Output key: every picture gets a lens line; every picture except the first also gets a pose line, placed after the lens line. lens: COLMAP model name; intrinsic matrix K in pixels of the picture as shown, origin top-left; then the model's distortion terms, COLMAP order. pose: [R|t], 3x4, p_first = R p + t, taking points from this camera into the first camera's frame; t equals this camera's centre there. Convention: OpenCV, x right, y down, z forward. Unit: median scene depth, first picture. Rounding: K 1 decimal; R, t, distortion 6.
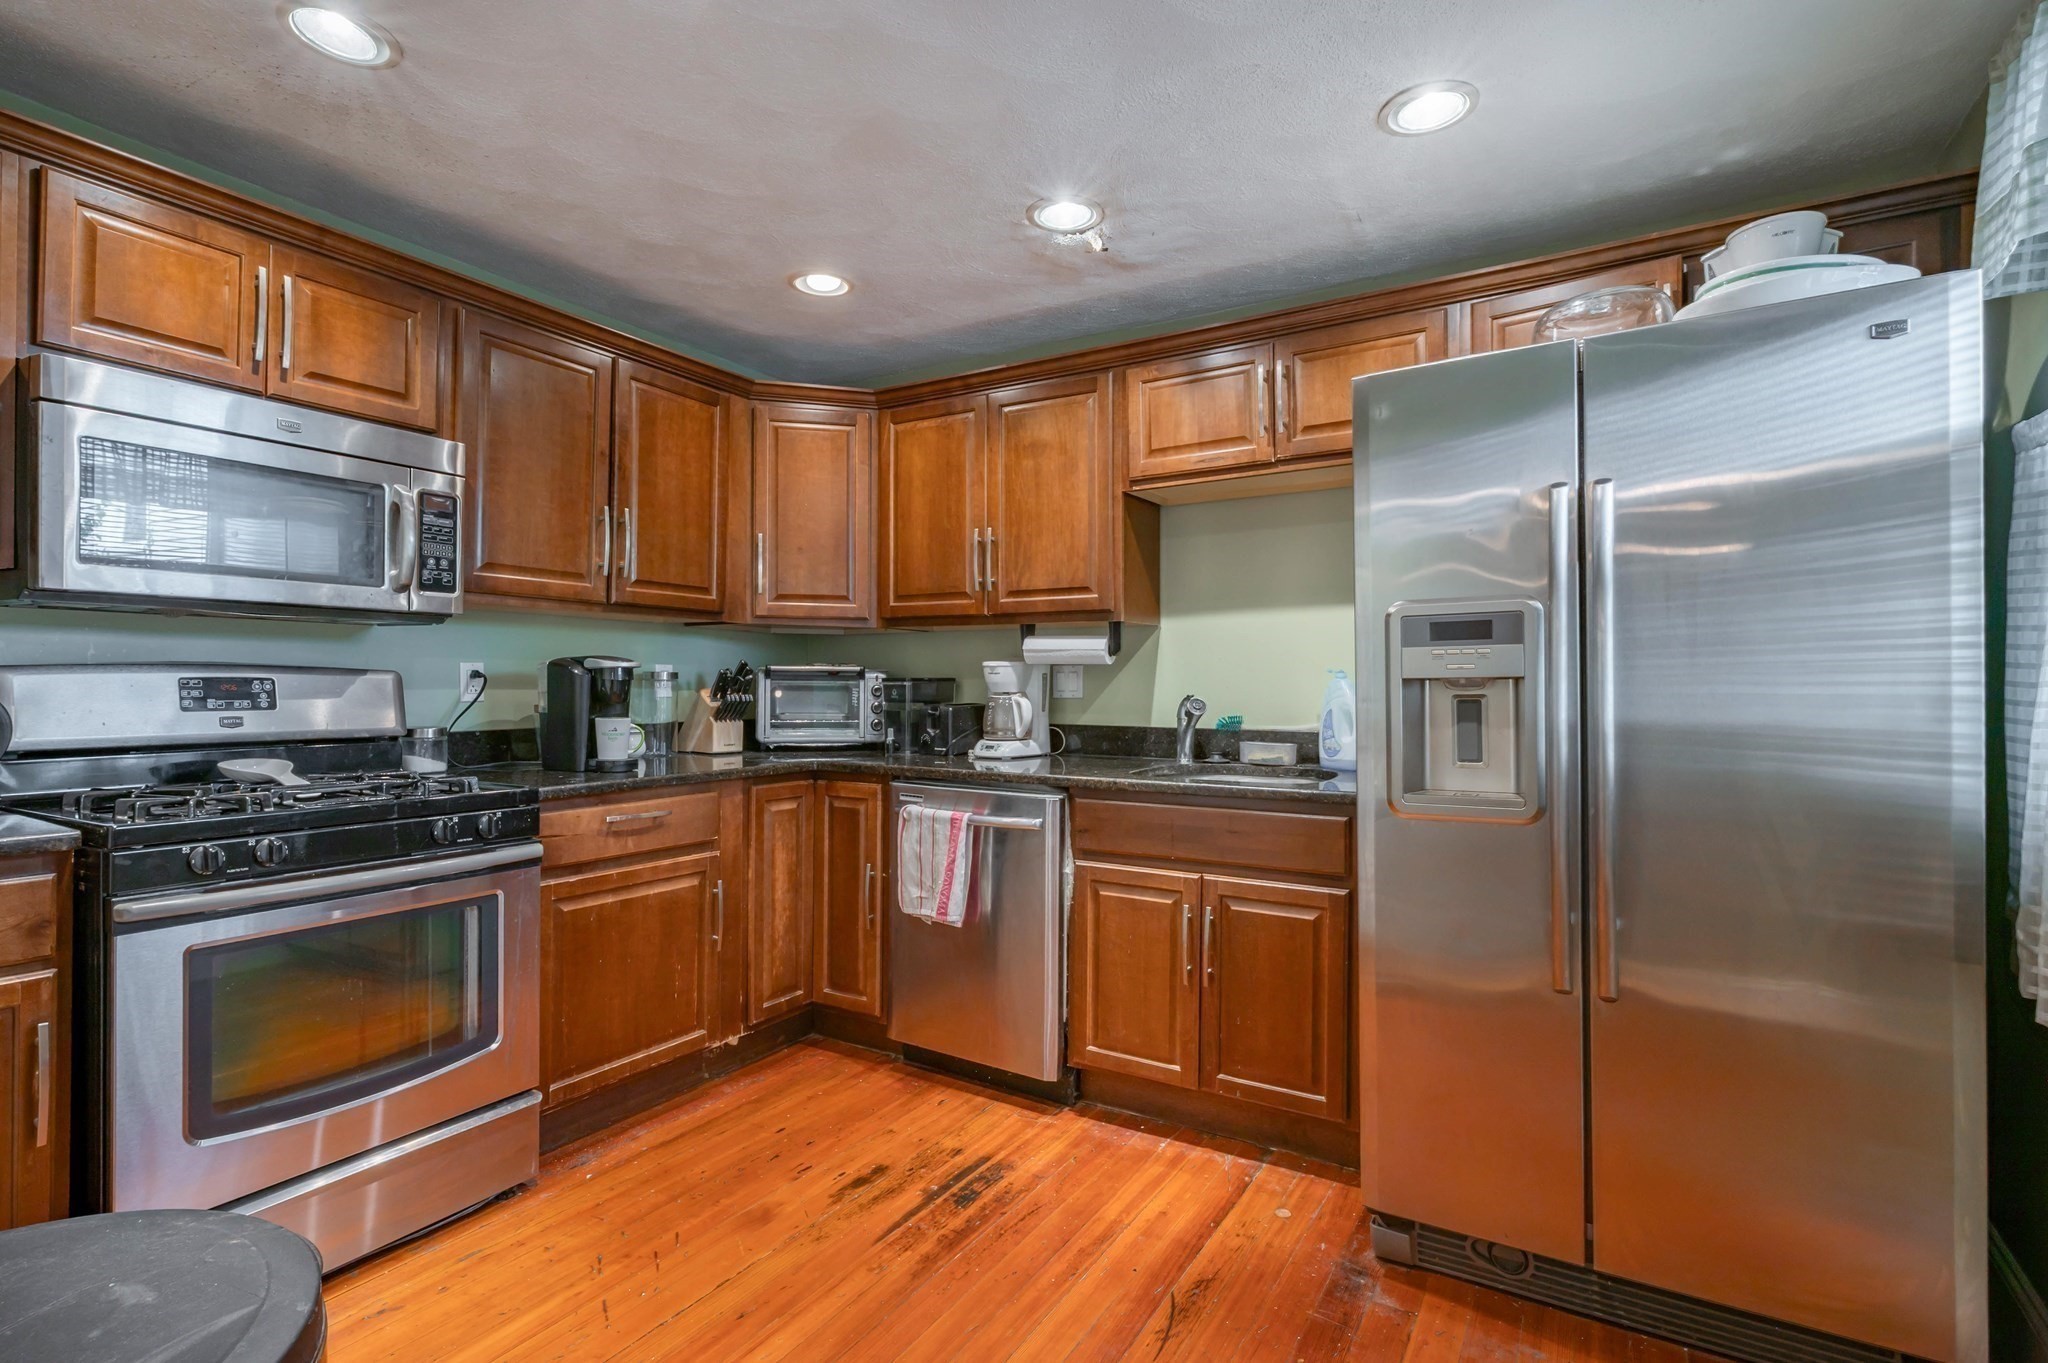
lens RADIAL K [[989.7, 0, 995.3], [0, 989.7, 681.3], [0, 0, 1]] dist [-0.000081, 0.000398]
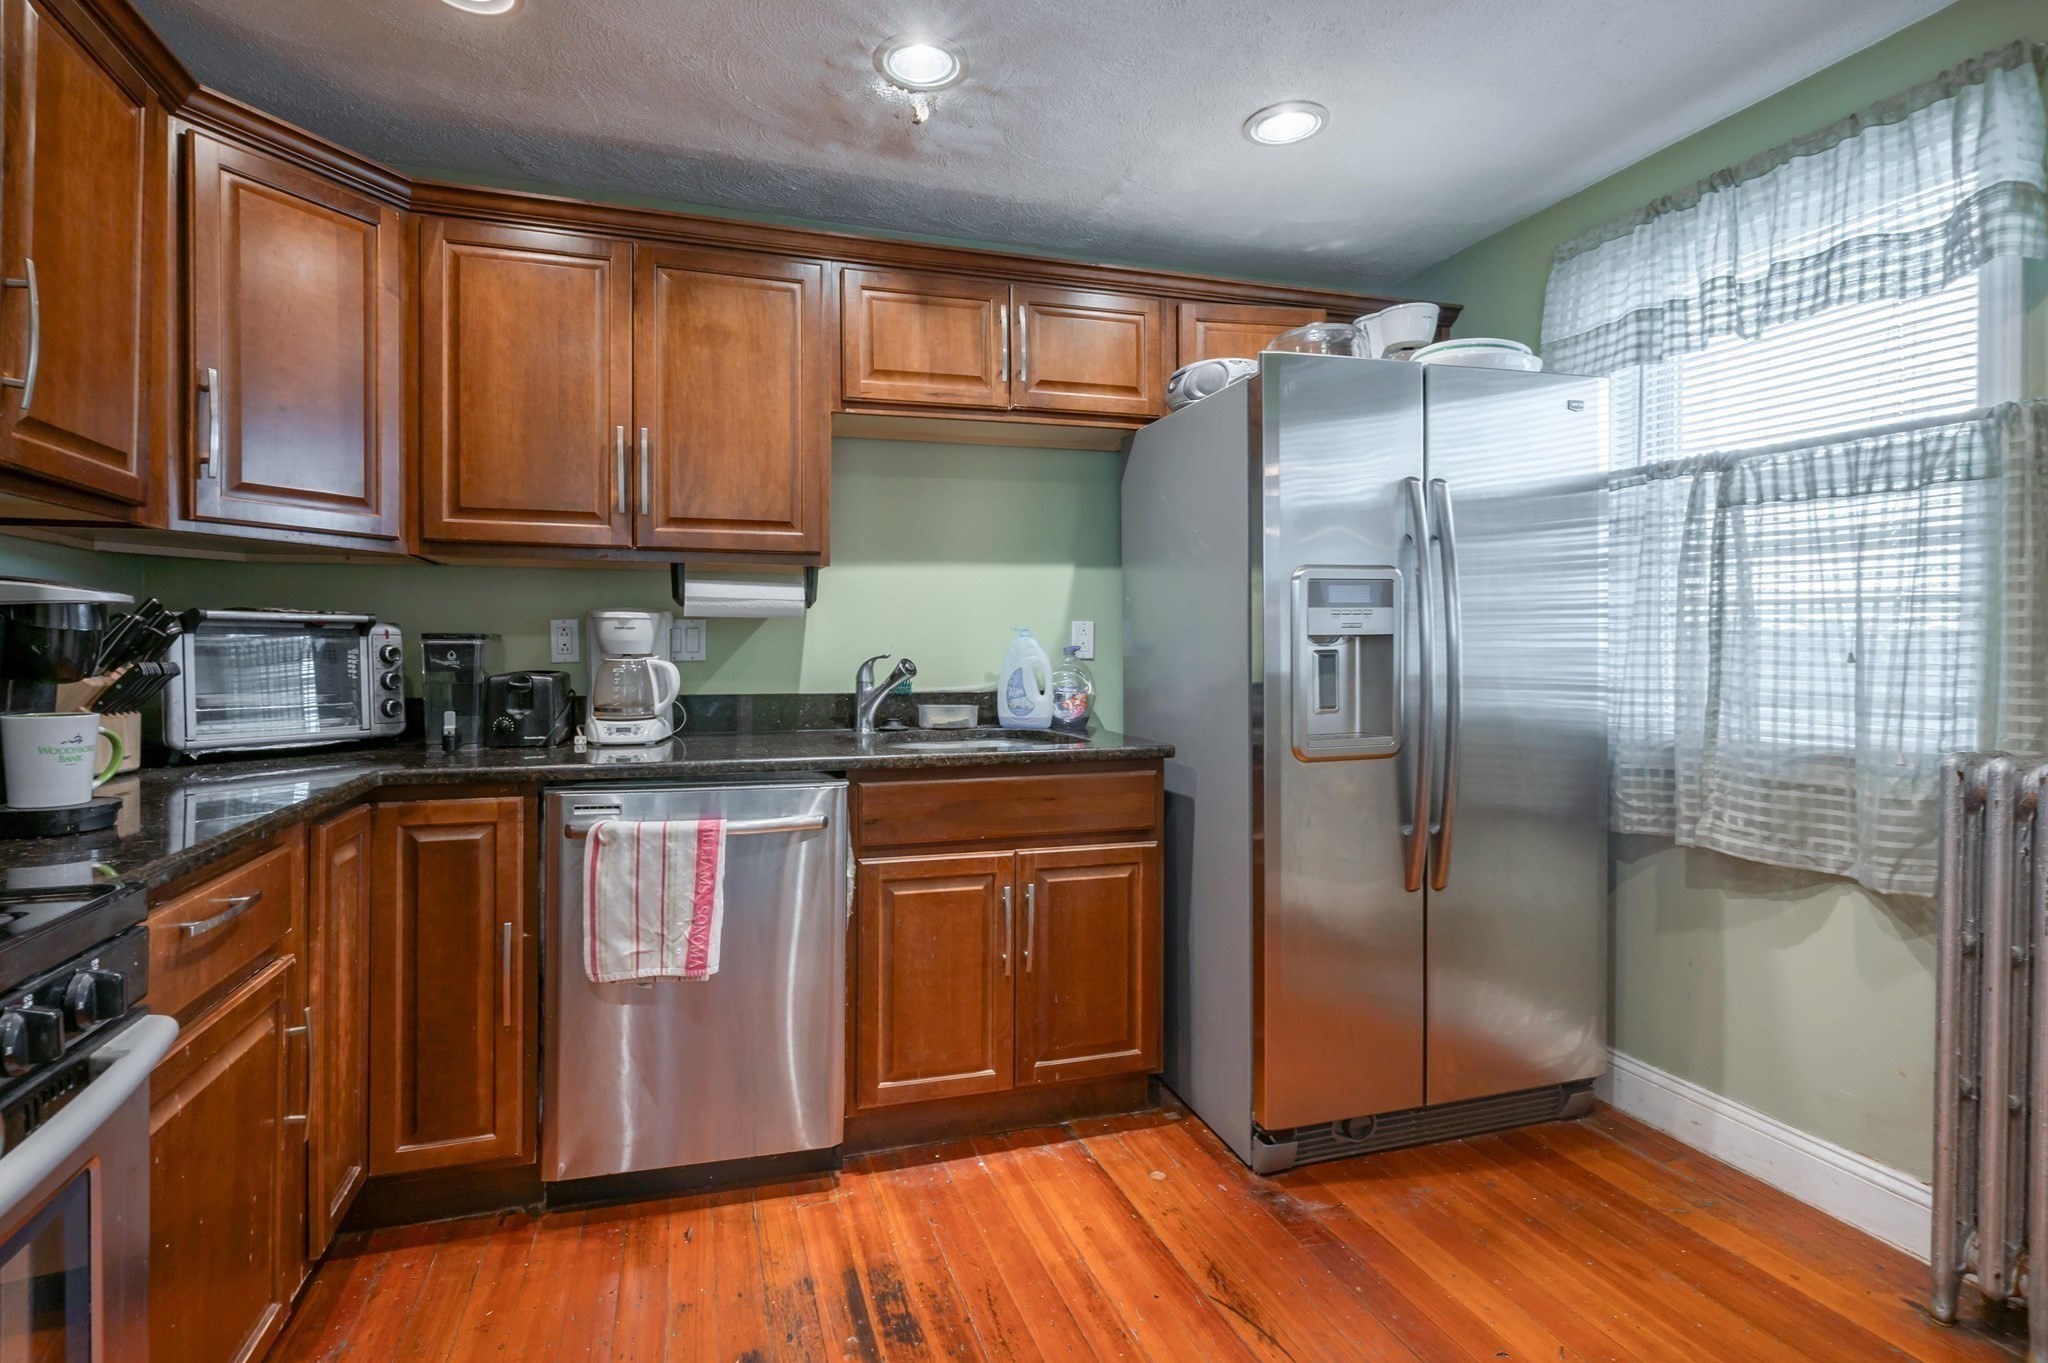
lens RADIAL K [[1008.9, 0, 988.3], [0, 1008.9, 643.6], [0, 0, 1]] dist [-0.000035, 0.000132]
pose [[0.649092, 0.000315, 0.760710, -0.482440], [0.000194, 1.000000, -0.000580, 0.004675], [-0.760710, 0.000524, 0.649092, 0.389080]]
